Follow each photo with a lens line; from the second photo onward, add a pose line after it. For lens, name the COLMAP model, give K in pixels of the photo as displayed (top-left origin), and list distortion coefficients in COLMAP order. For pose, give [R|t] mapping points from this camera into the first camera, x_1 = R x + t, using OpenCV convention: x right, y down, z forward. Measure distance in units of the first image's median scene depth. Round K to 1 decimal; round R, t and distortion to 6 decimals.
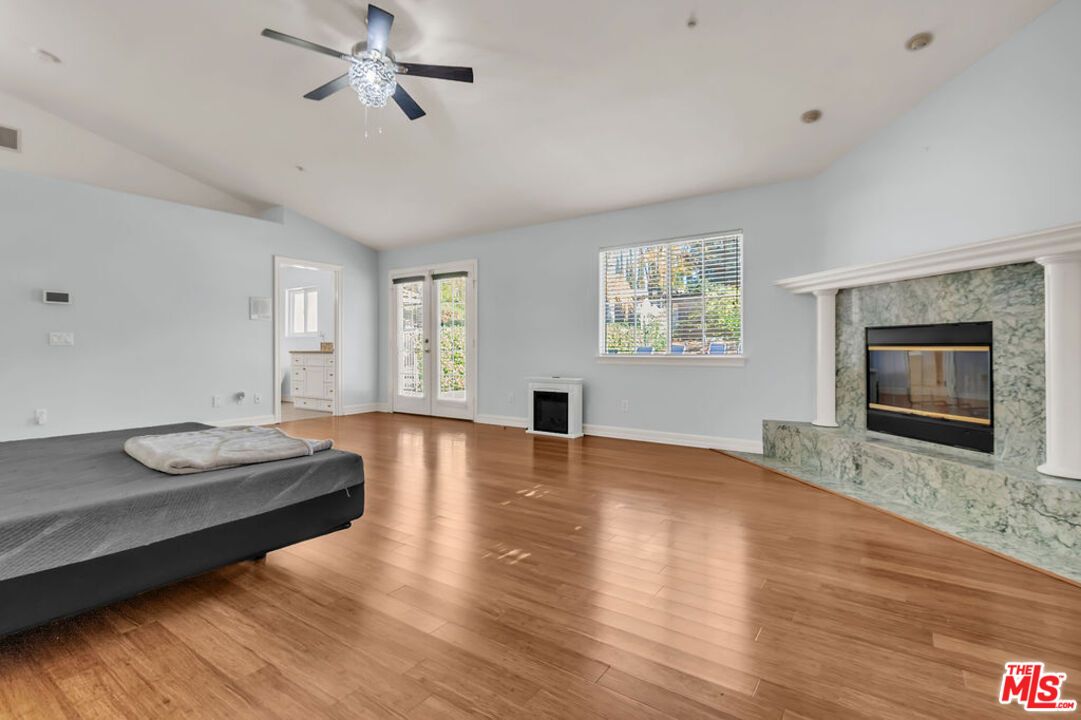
lens RADIAL K [[507.0, 0, 542.5], [0, 507.0, 337.4], [0, 0, 1]] dist [0.001294, 0.000215]
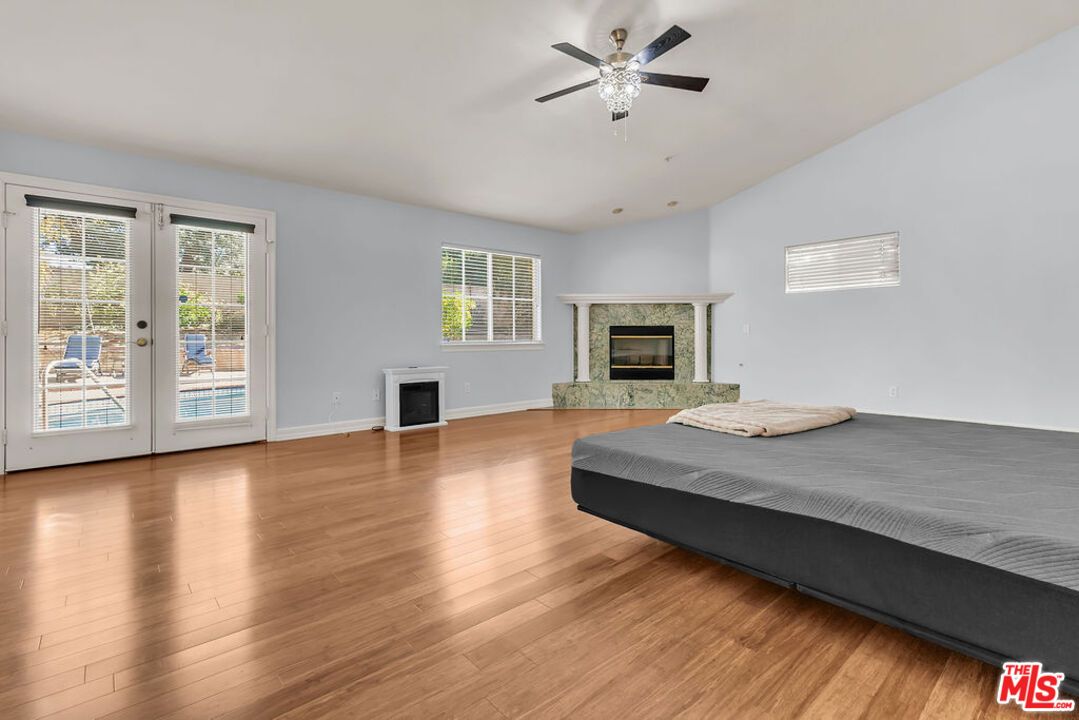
lens RADIAL K [[506.1, 0, 541.5], [0, 506.1, 337.5], [0, 0, 1]] dist [0.001294, 0.000215]
pose [[0.241328, 0.000905, 0.970443, -1.178551], [-0.016374, 0.999861, 0.003139, 0.020370], [-0.970305, -0.016648, 0.241310, 0.744895]]
